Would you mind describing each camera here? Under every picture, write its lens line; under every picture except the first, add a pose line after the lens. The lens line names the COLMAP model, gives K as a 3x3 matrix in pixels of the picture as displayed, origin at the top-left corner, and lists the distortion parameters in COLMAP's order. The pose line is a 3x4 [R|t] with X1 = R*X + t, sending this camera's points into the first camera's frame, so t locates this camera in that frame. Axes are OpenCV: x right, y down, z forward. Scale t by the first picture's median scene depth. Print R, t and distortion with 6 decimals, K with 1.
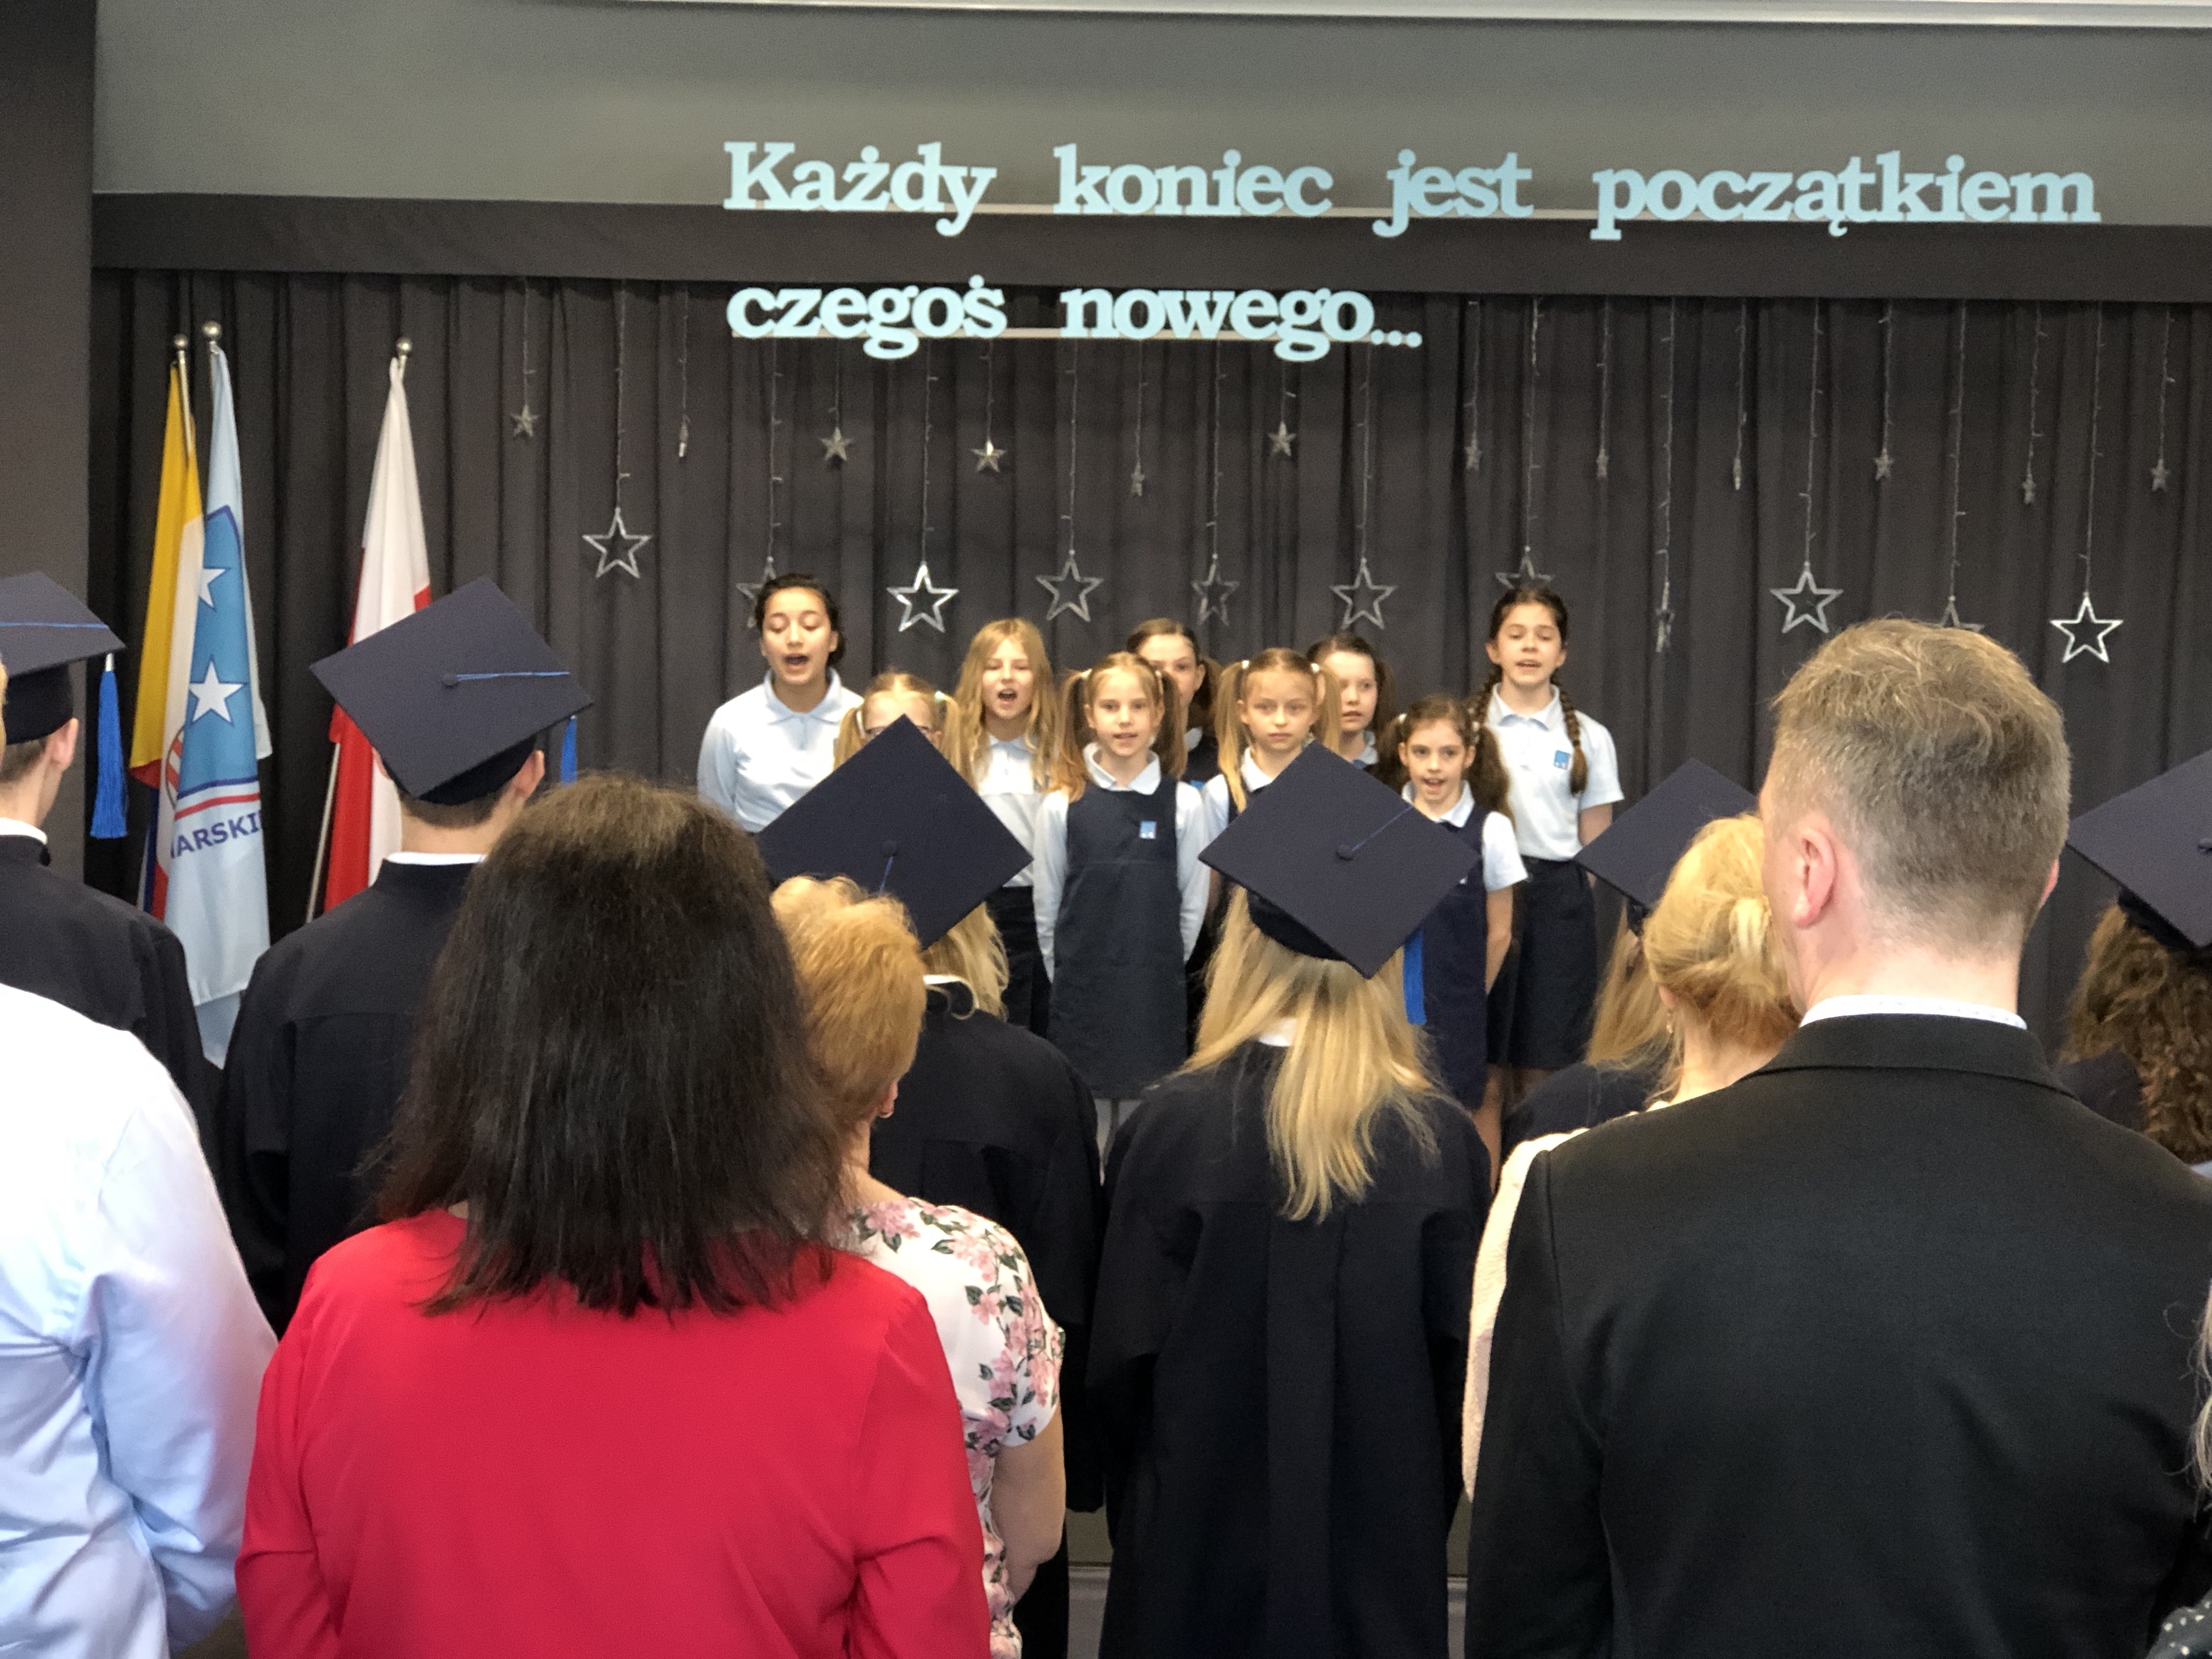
lens RADIAL K [[3723.4, 0, 1119.7], [0, 3723.4, 852.8], [0, 0, 1]] dist [0.030589, 0.000000]
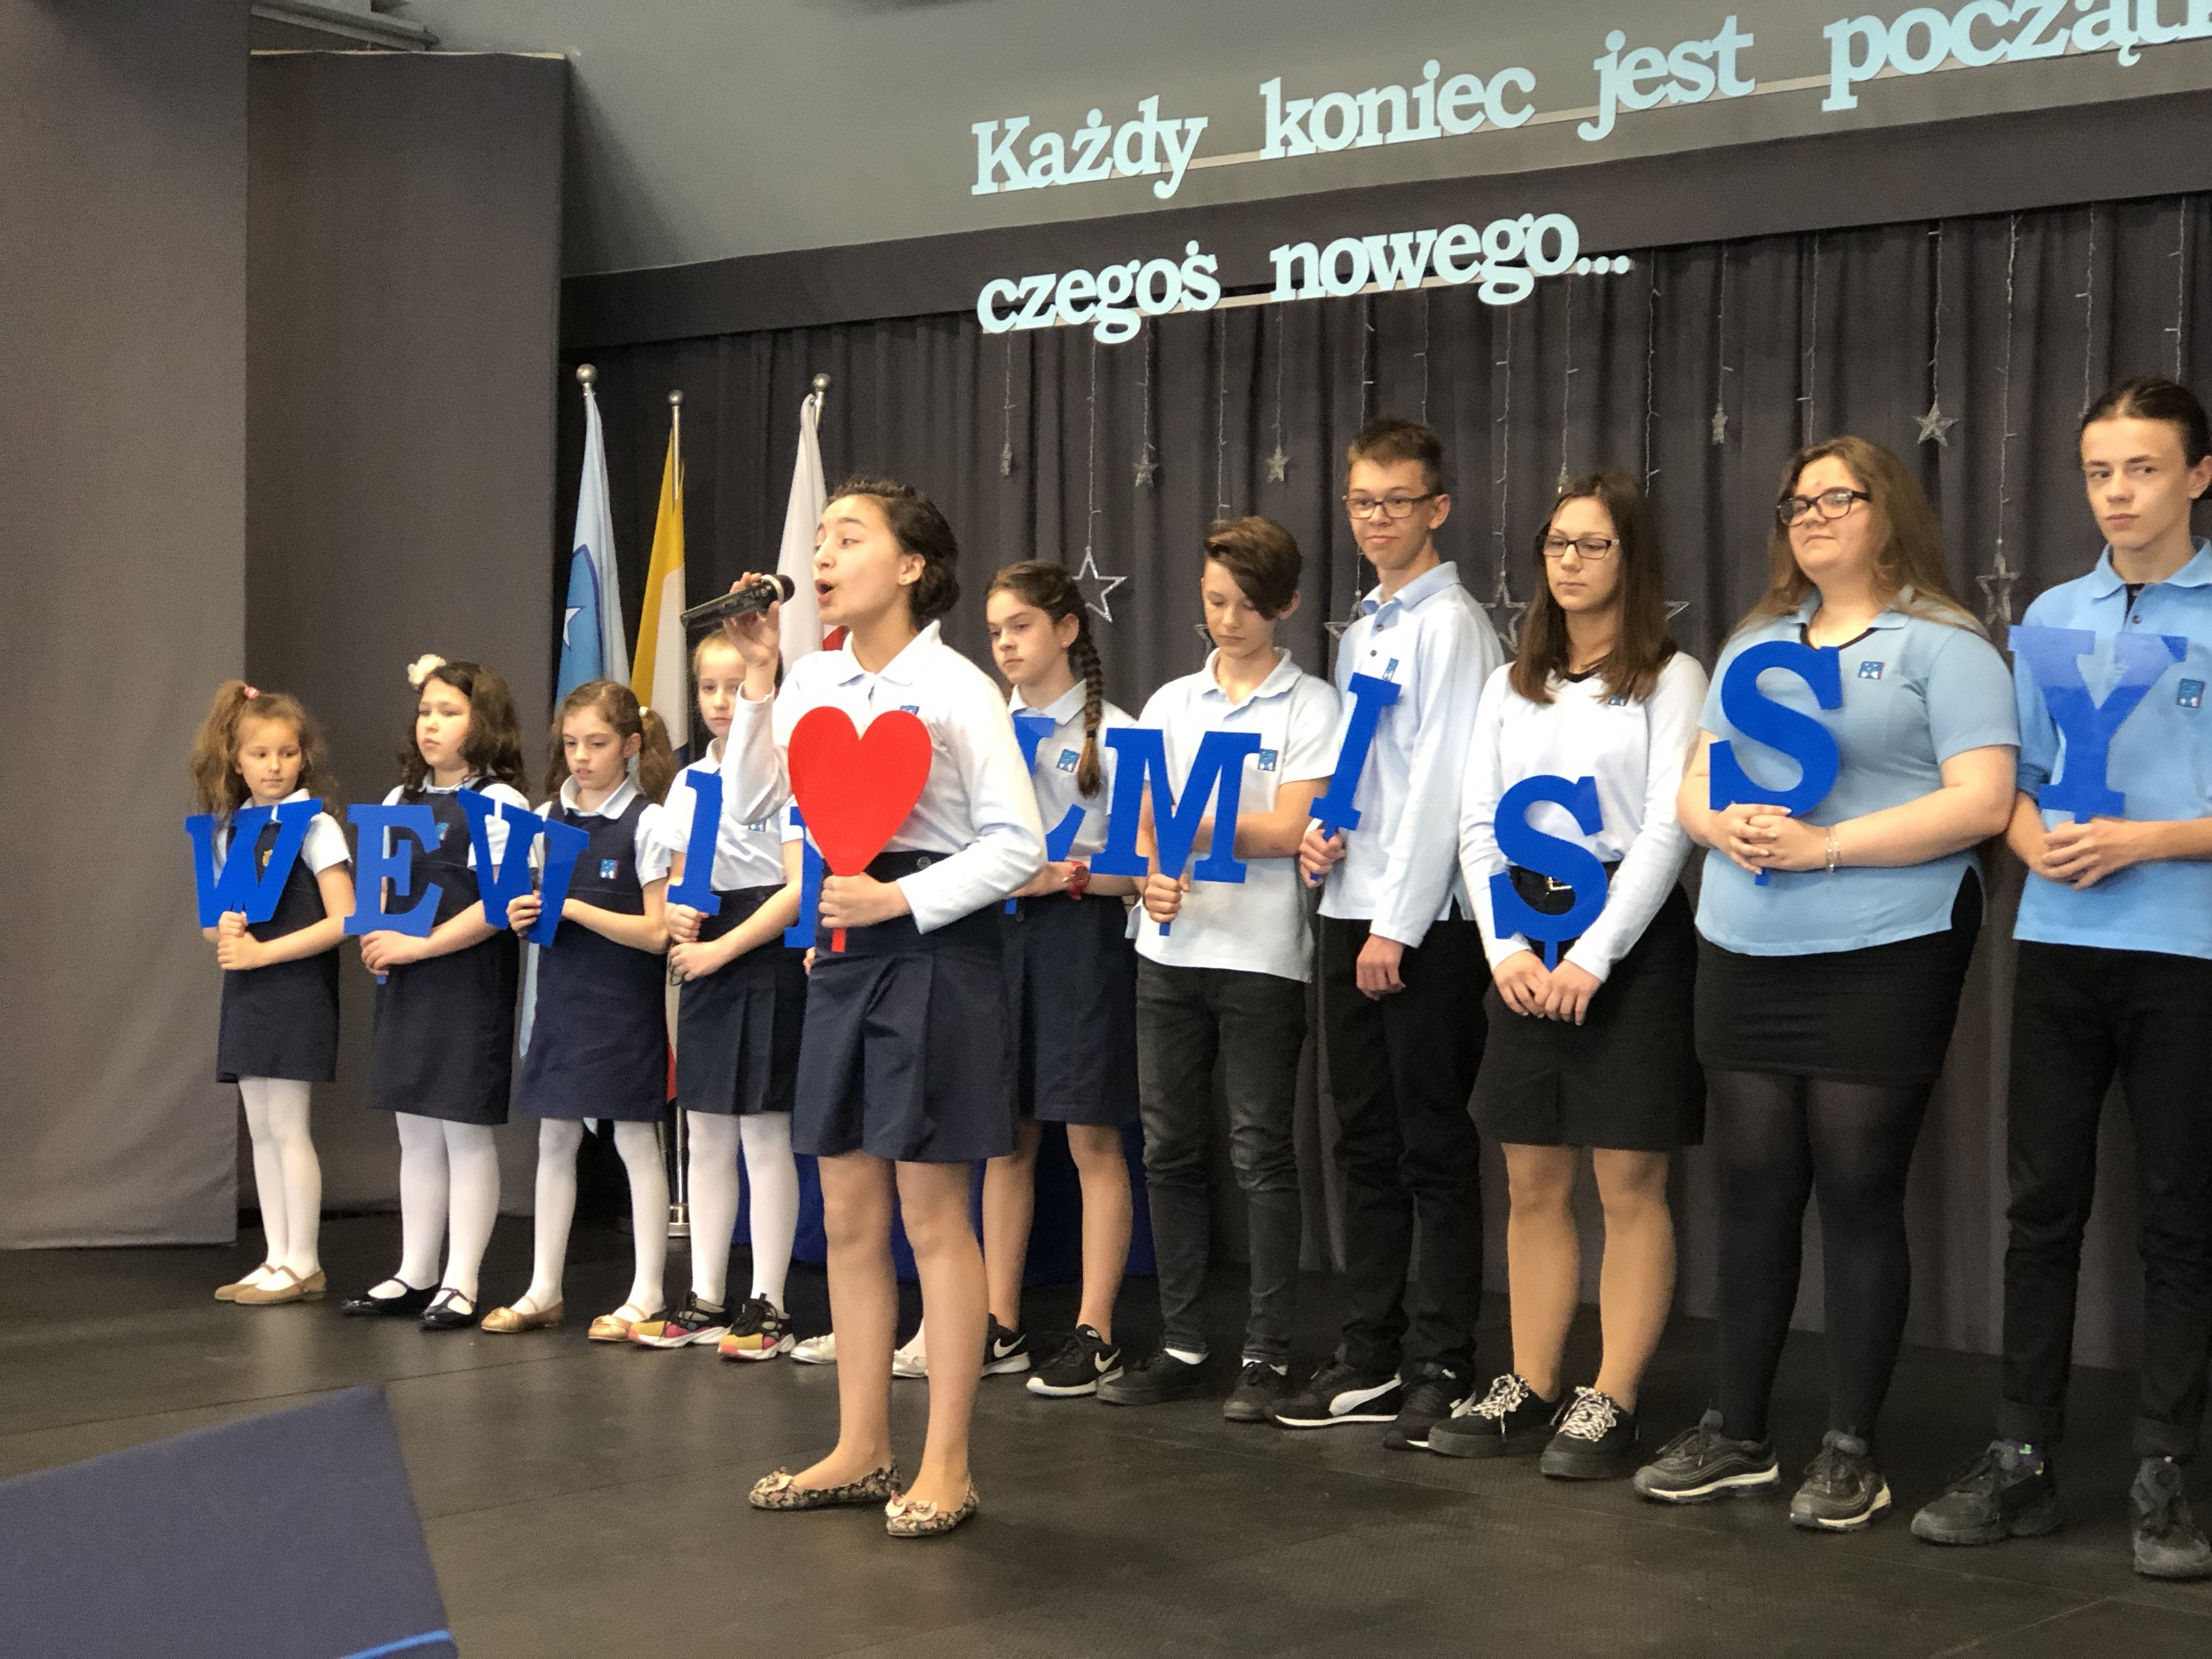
lens RADIAL K [[3723.4, 0, 1049.0], [0, 3723.4, 817.7], [0, 0, 1]] dist [0.030589, 0.000000]
pose [[0.767643, -0.000860, -0.640878, 0.496153], [-0.052948, 0.996495, -0.064758, 0.037959], [0.638687, 0.083645, 0.764907, 0.323761]]
